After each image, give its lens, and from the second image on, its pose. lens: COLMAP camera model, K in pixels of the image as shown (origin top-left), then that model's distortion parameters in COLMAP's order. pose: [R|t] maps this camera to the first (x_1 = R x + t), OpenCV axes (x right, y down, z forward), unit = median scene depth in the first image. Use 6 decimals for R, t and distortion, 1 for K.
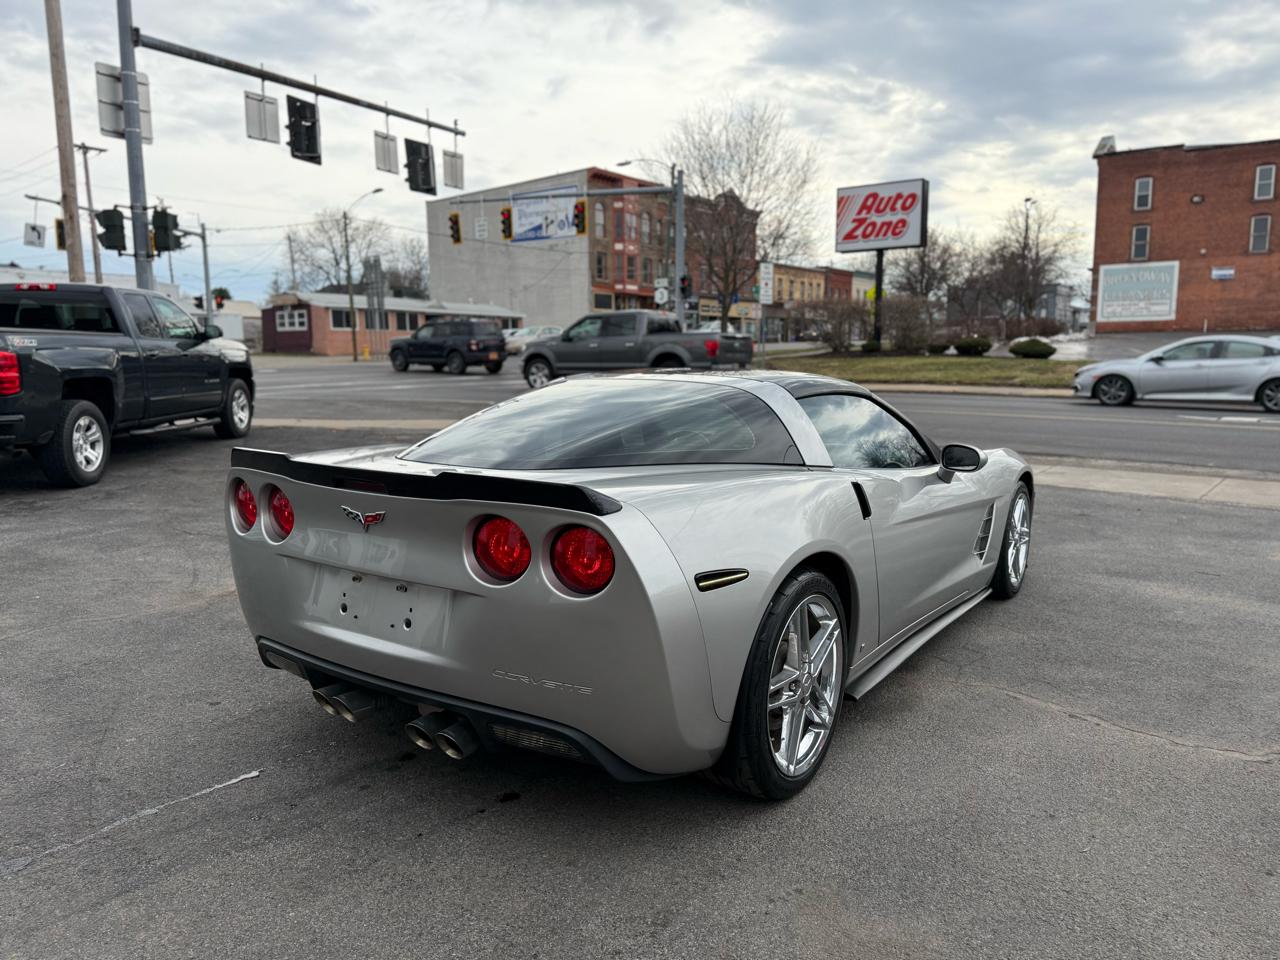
lens RADIAL K [[904.8, 0, 637.2], [0, 904.8, 482.1], [0, 0, 1]] dist [0.048456, -0.066535]
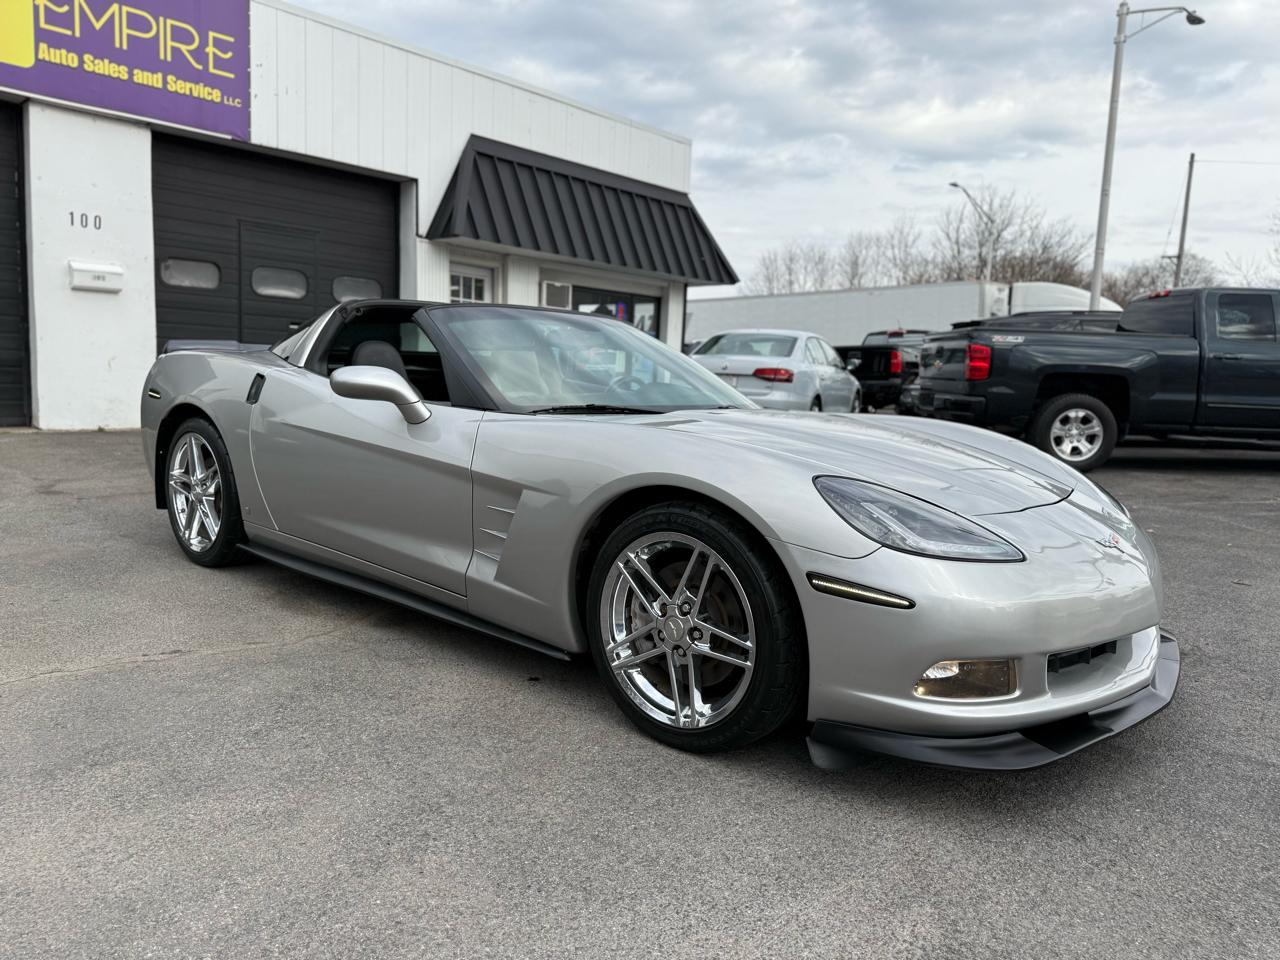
lens RADIAL K [[909.1, 0, 640.0], [0, 909.1, 480.0], [0, 0, 1]] dist [0.024211, -0.026245]
pose [[-0.103568, 0.119370, -0.987433, 0.190288], [-0.179129, 0.974300, 0.136571, -0.016960], [0.978359, 0.191023, -0.079524, 0.227185]]
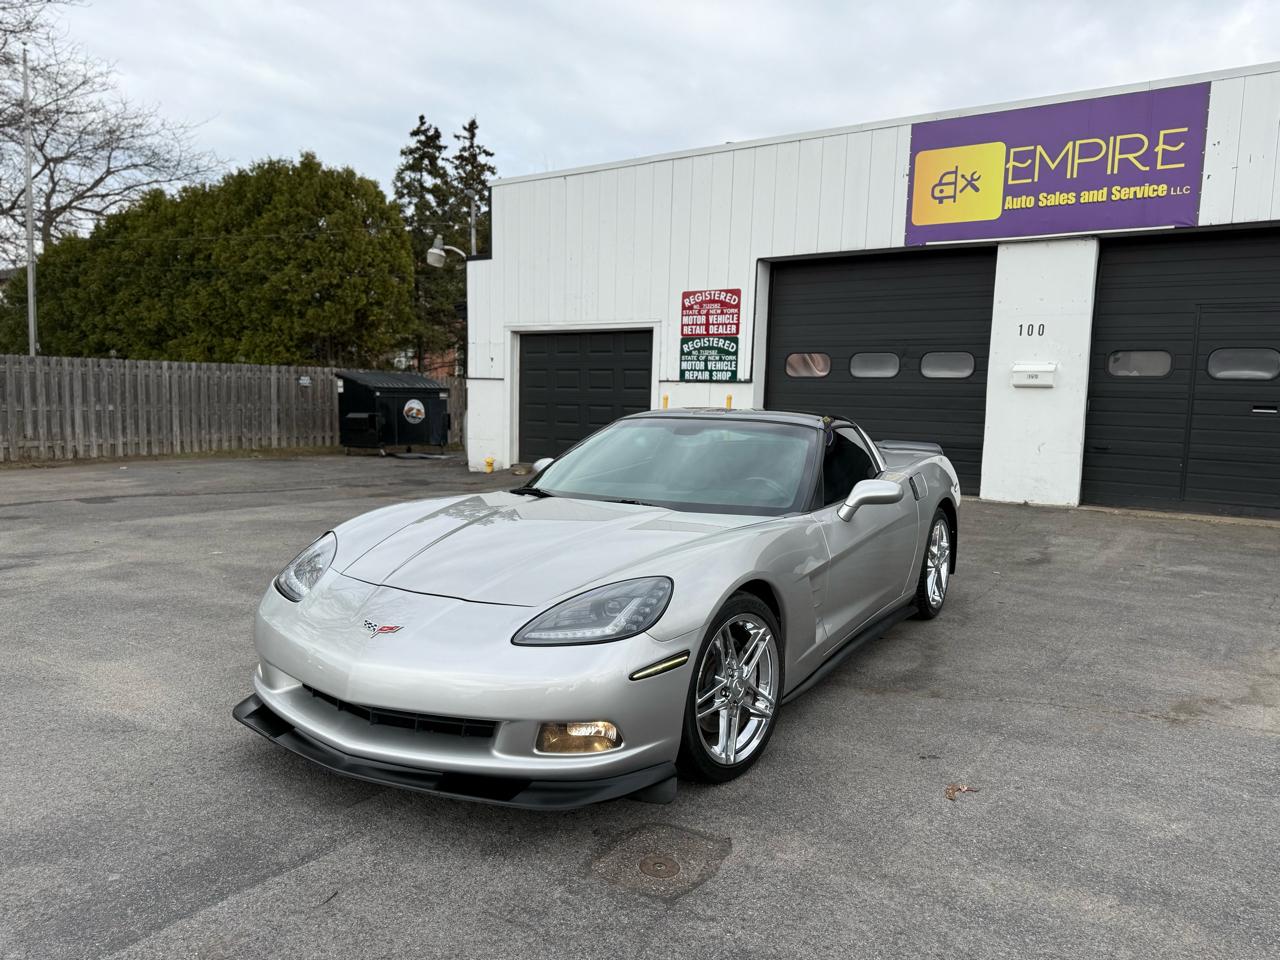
lens RADIAL K [[904.8, 0, 637.2], [0, 904.8, 482.1], [0, 0, 1]] dist [0.048456, -0.066535]
pose [[-0.997882, -0.008594, -0.064475, 0.052032], [-0.023419, 0.972225, 0.232872, -0.056204], [0.060683, 0.233888, -0.970368, 0.398688]]
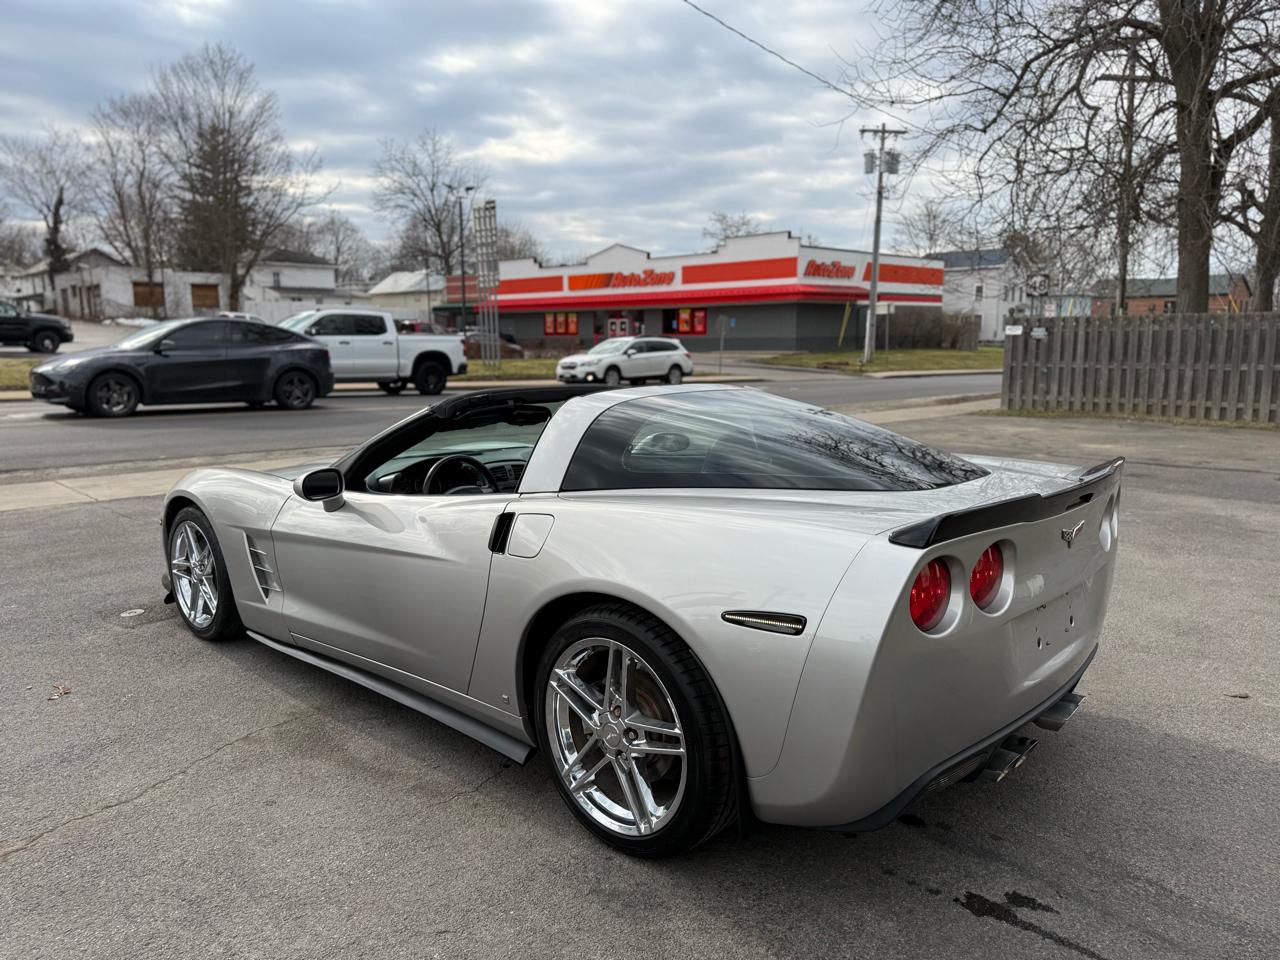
lens RADIAL K [[904.8, 0, 637.2], [0, 904.8, 482.1], [0, 0, 1]] dist [0.048456, -0.066535]
pose [[0.129324, -0.150834, 0.980063, -0.149256], [0.141946, 0.981000, 0.132248, -0.024172], [-0.981390, 0.122013, 0.148277, 0.146398]]
